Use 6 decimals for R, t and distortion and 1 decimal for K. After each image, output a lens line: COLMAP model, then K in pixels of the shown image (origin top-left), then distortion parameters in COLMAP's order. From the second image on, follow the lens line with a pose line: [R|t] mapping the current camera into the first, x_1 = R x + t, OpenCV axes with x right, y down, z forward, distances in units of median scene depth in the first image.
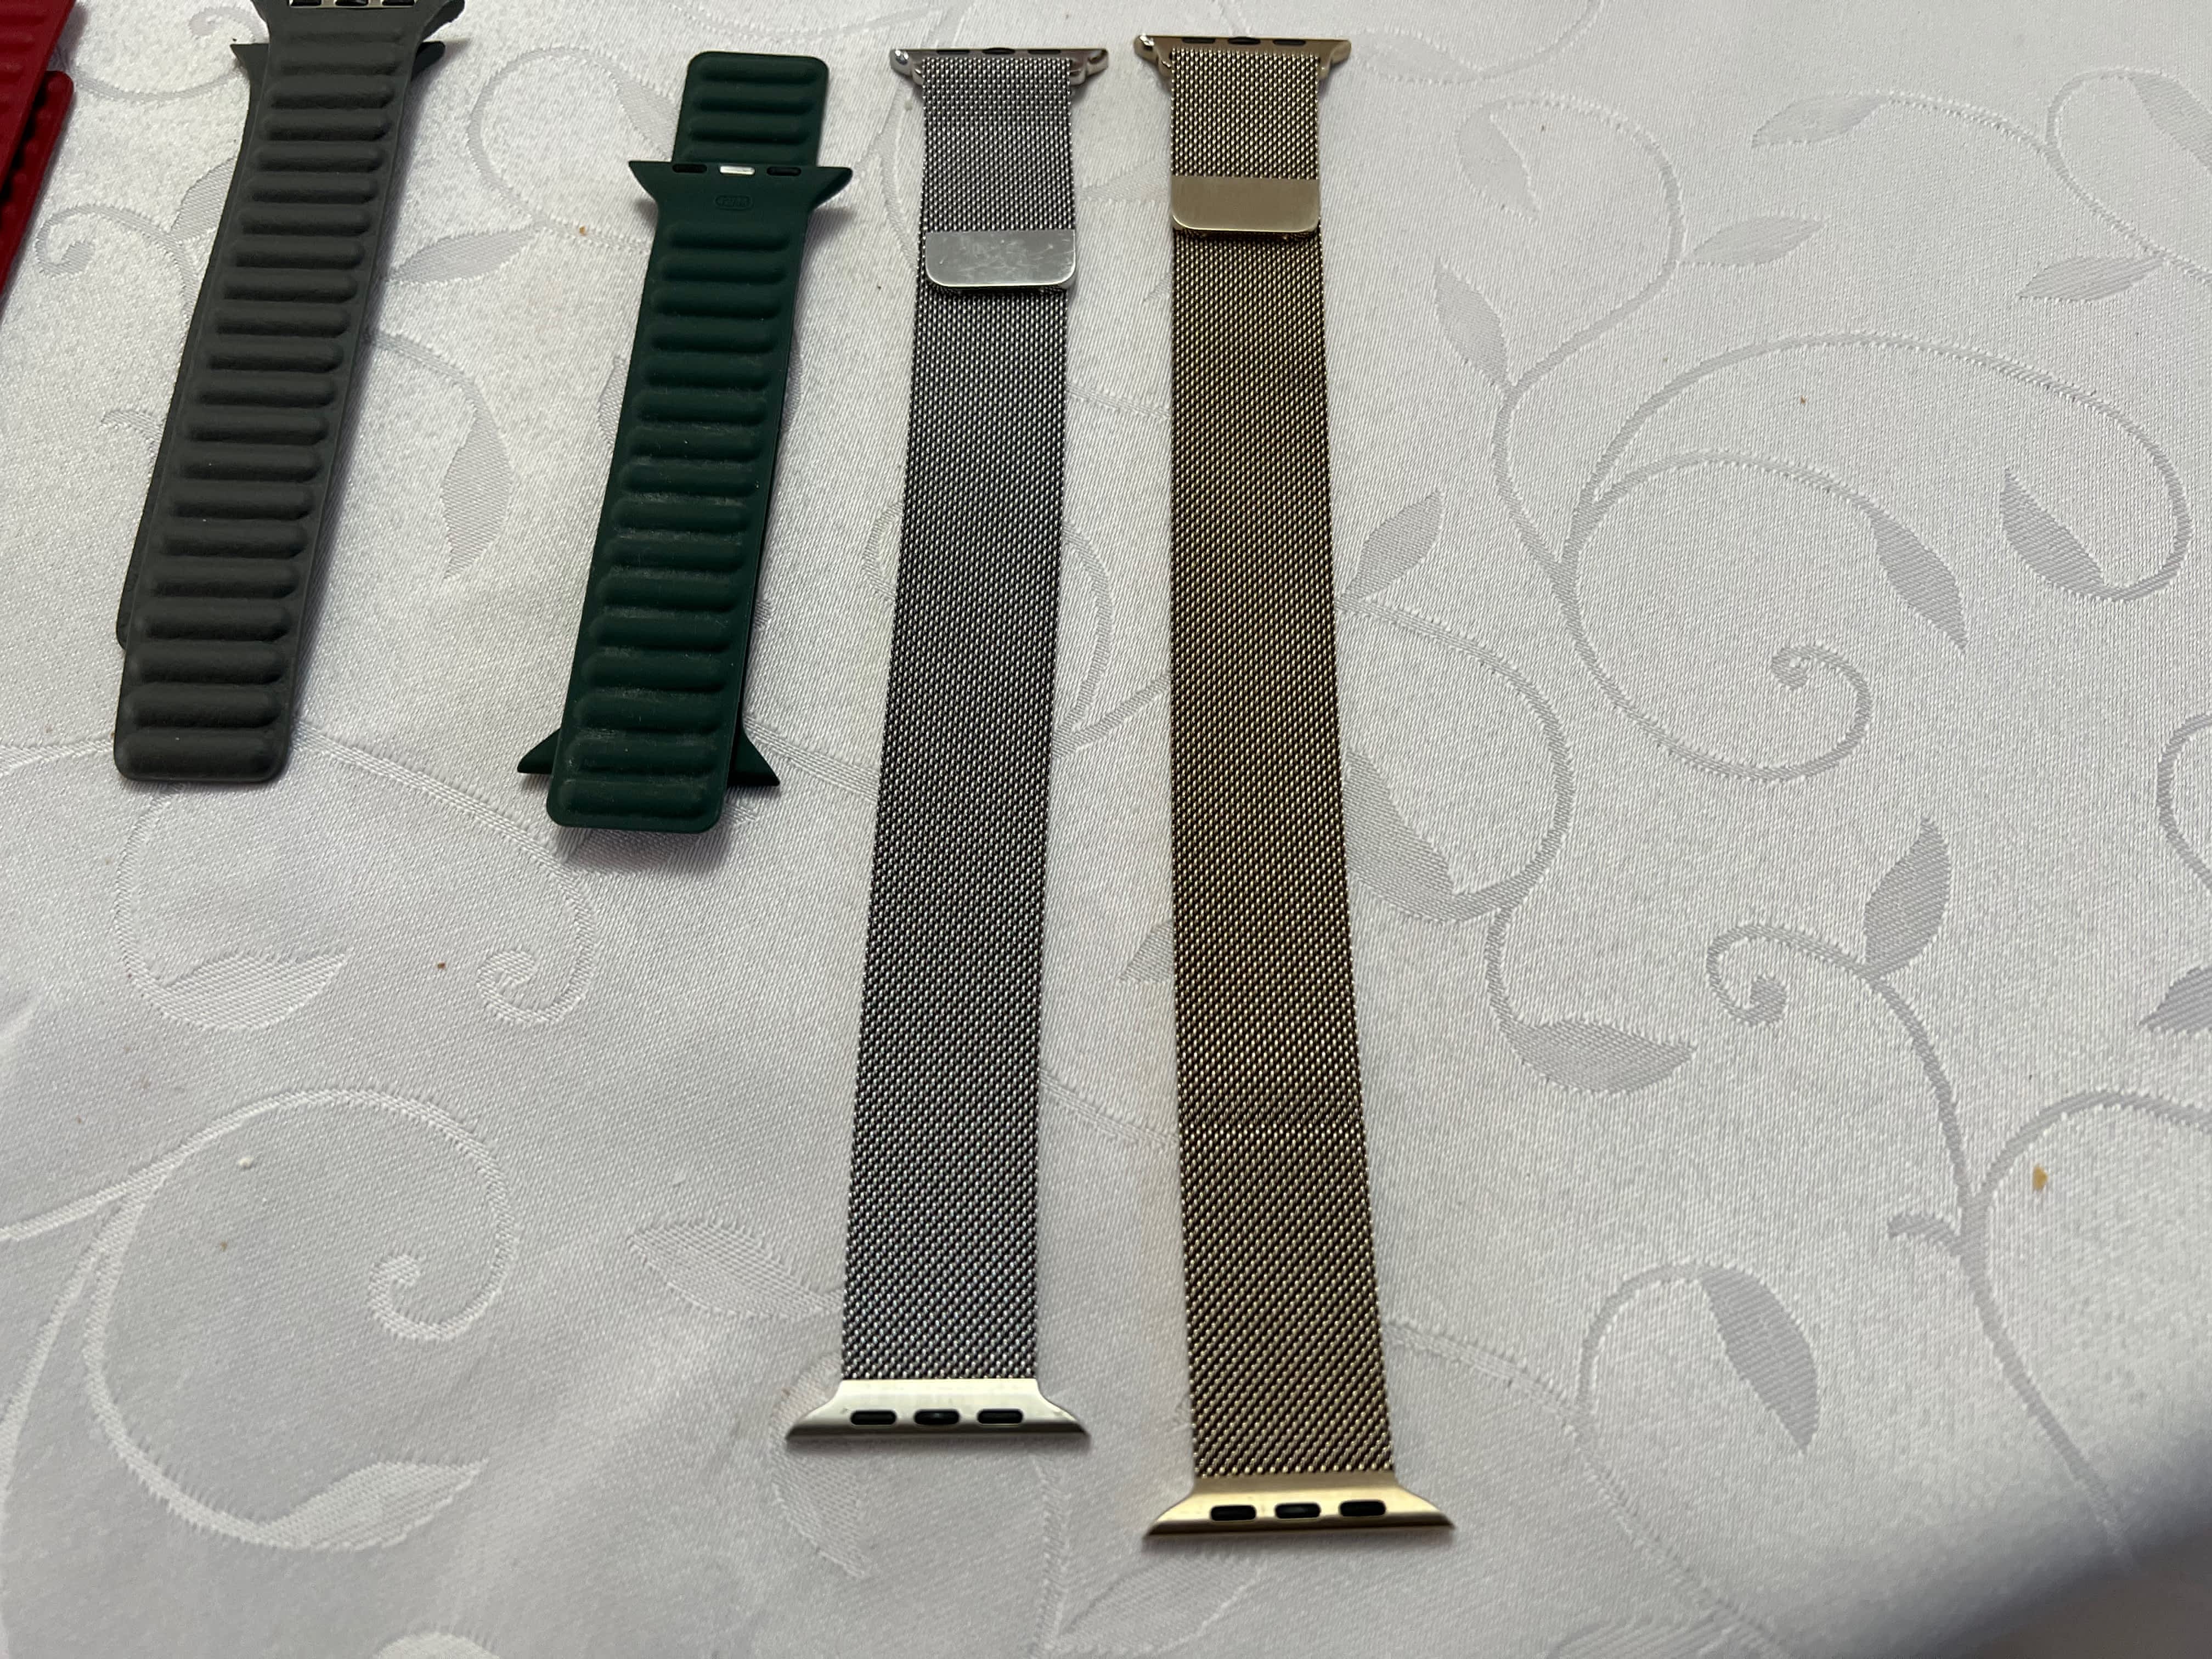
lens RADIAL K [[1536.9, 0, 1108.0], [0, 1536.9, 897.7], [0, 0, 1]] dist [0.070669, -0.097483]
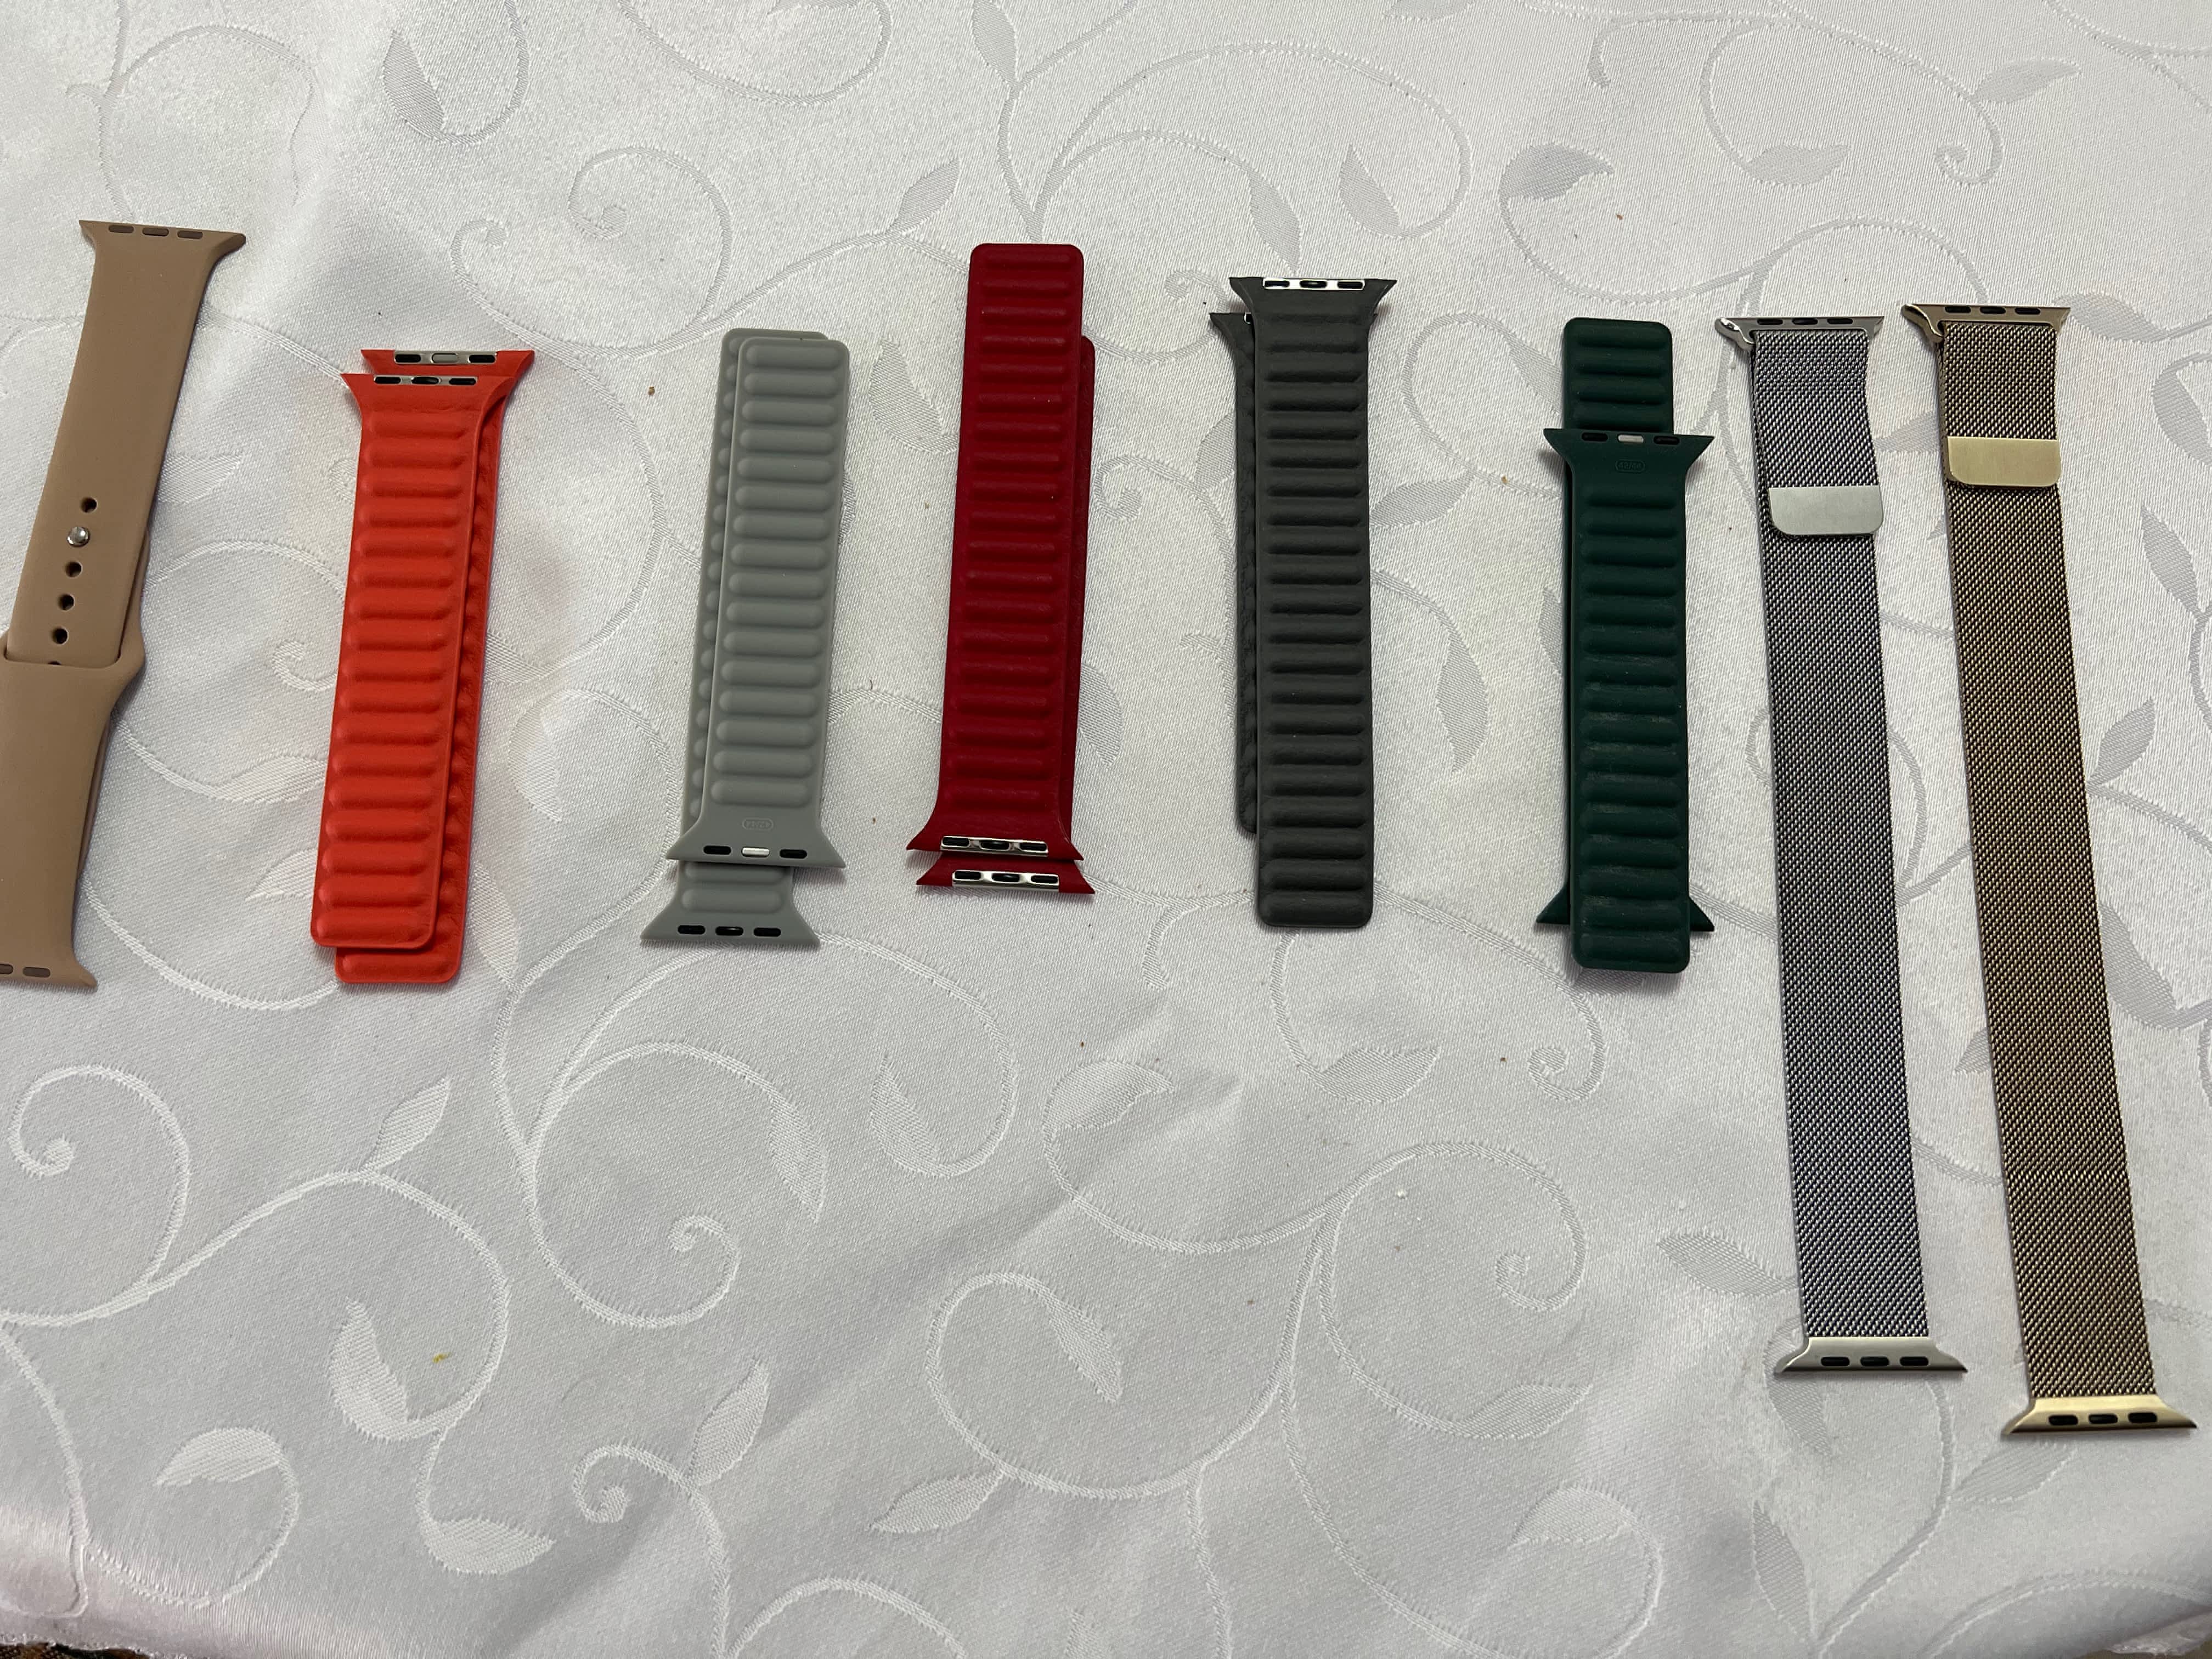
lens RADIAL K [[1663.9, 0, 1106.0], [0, 1663.9, 829.5], [0, 0, 1]] dist [0.045096, -0.062808]
pose [[0.999916, 0.002384, 0.012755, -0.778418], [-0.004410, 0.986899, 0.161277, -0.404957], [-0.012204, -0.161319, 0.986827, -0.512304]]
